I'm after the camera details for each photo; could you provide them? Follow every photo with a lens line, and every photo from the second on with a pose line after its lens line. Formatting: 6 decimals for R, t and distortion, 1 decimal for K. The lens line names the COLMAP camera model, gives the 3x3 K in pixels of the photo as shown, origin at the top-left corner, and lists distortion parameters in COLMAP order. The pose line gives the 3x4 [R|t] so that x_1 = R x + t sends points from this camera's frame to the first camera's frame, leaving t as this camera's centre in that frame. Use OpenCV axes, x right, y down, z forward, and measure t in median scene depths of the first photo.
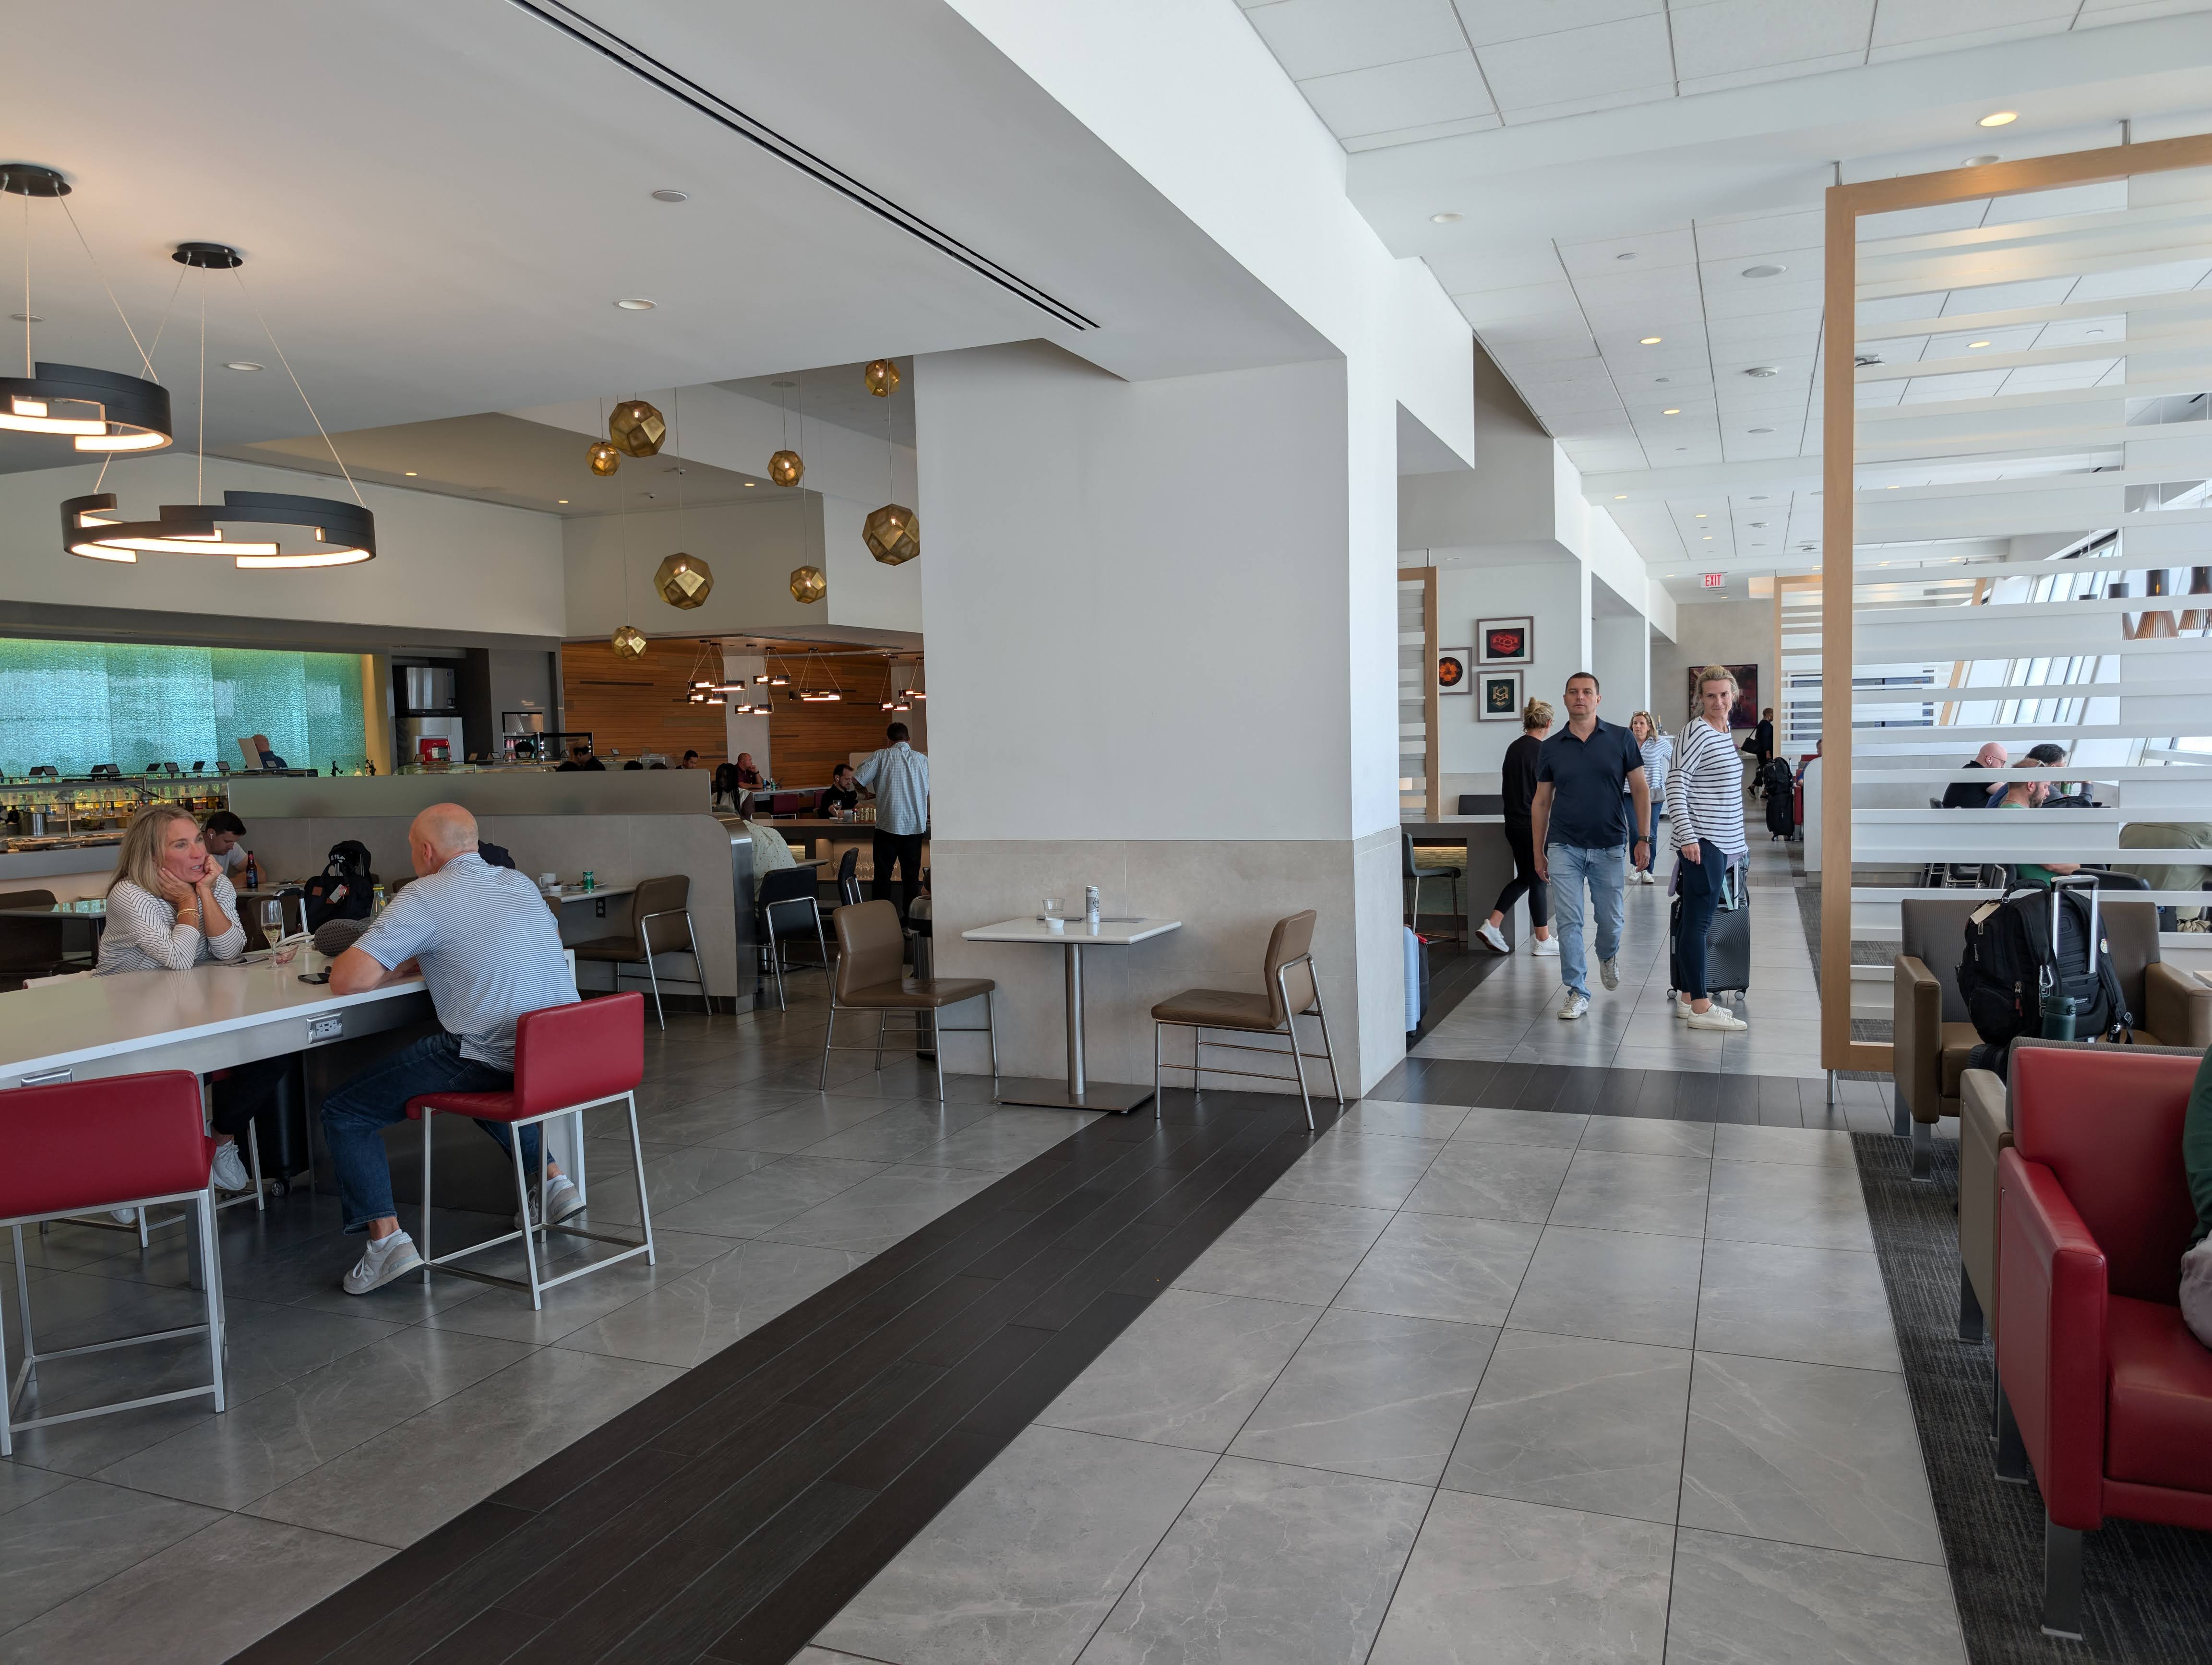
lens RADIAL K [[1544.3, 0, 1160.6], [0, 1544.3, 839.4], [0, 0, 1]] dist [-0.020653, -0.007598]
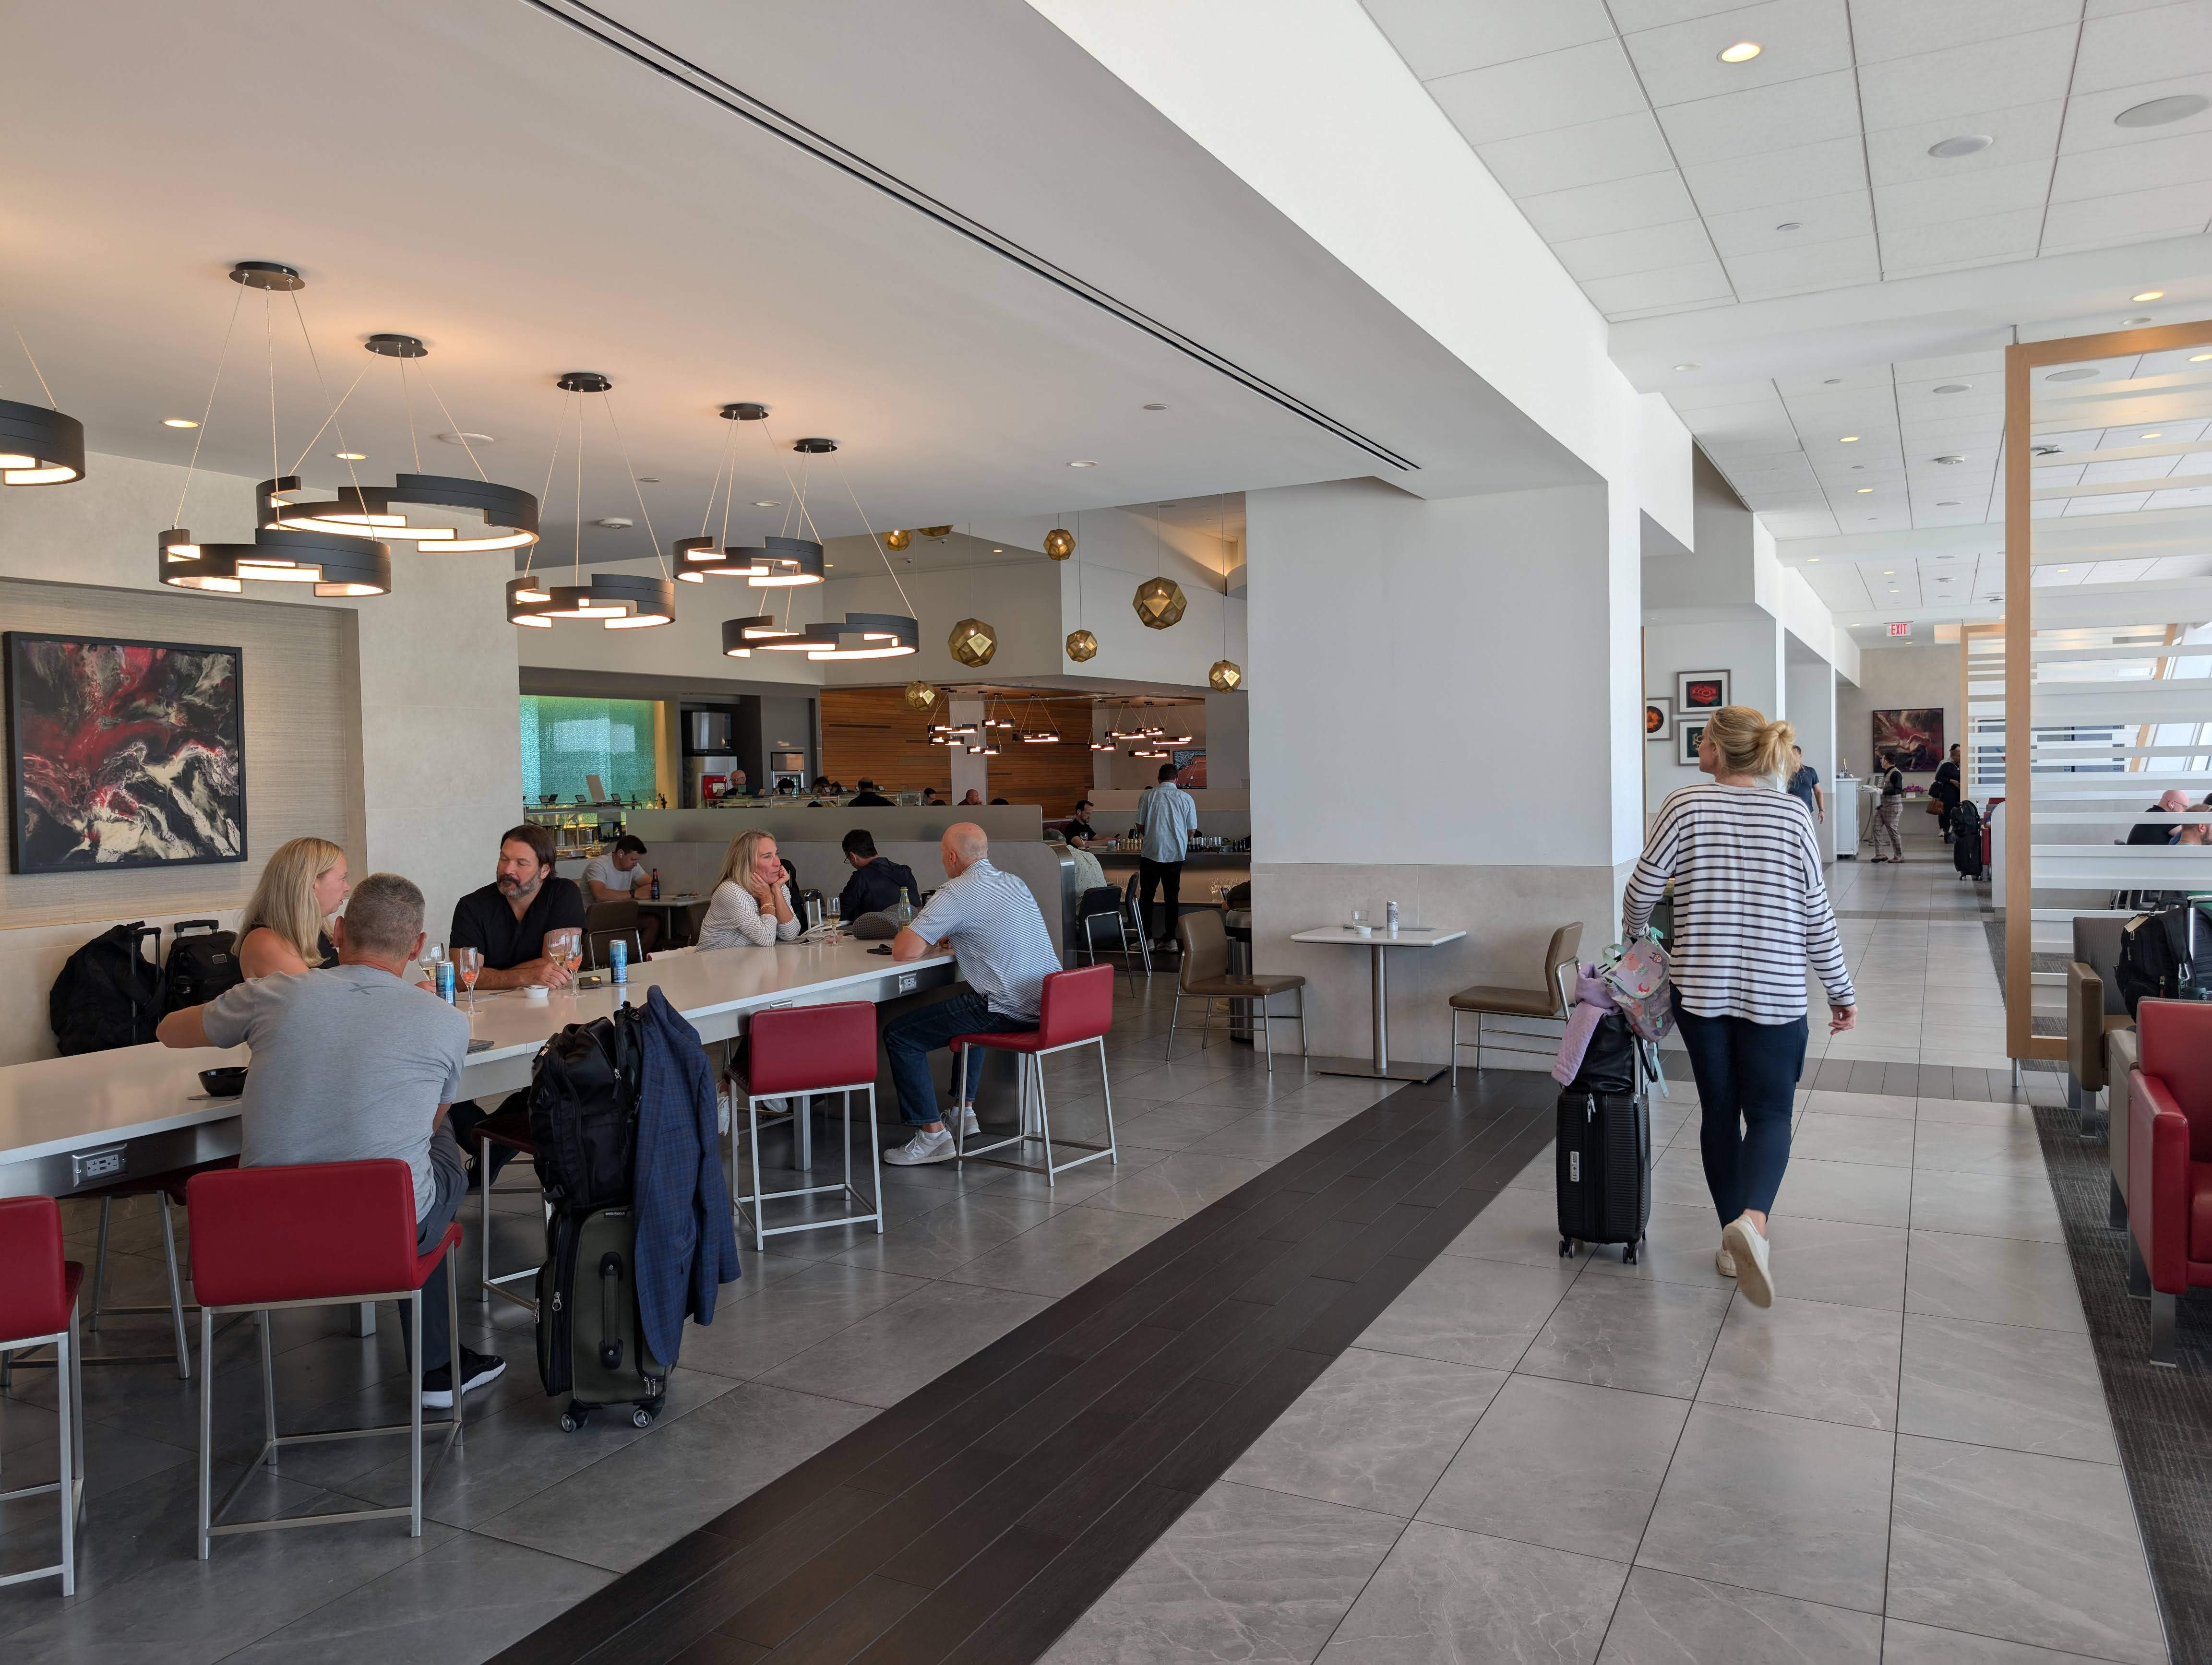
lens RADIAL K [[1602.0, 0, 1072.5], [0, 1602.0, 824.6], [0, 0, 1]] dist [-0.044869, -0.001946]
pose [[0.991258, 0.008940, -0.131638, -0.131527], [-0.013338, 0.999381, -0.032561, 0.013854], [0.131266, 0.034032, 0.990763, -0.315951]]
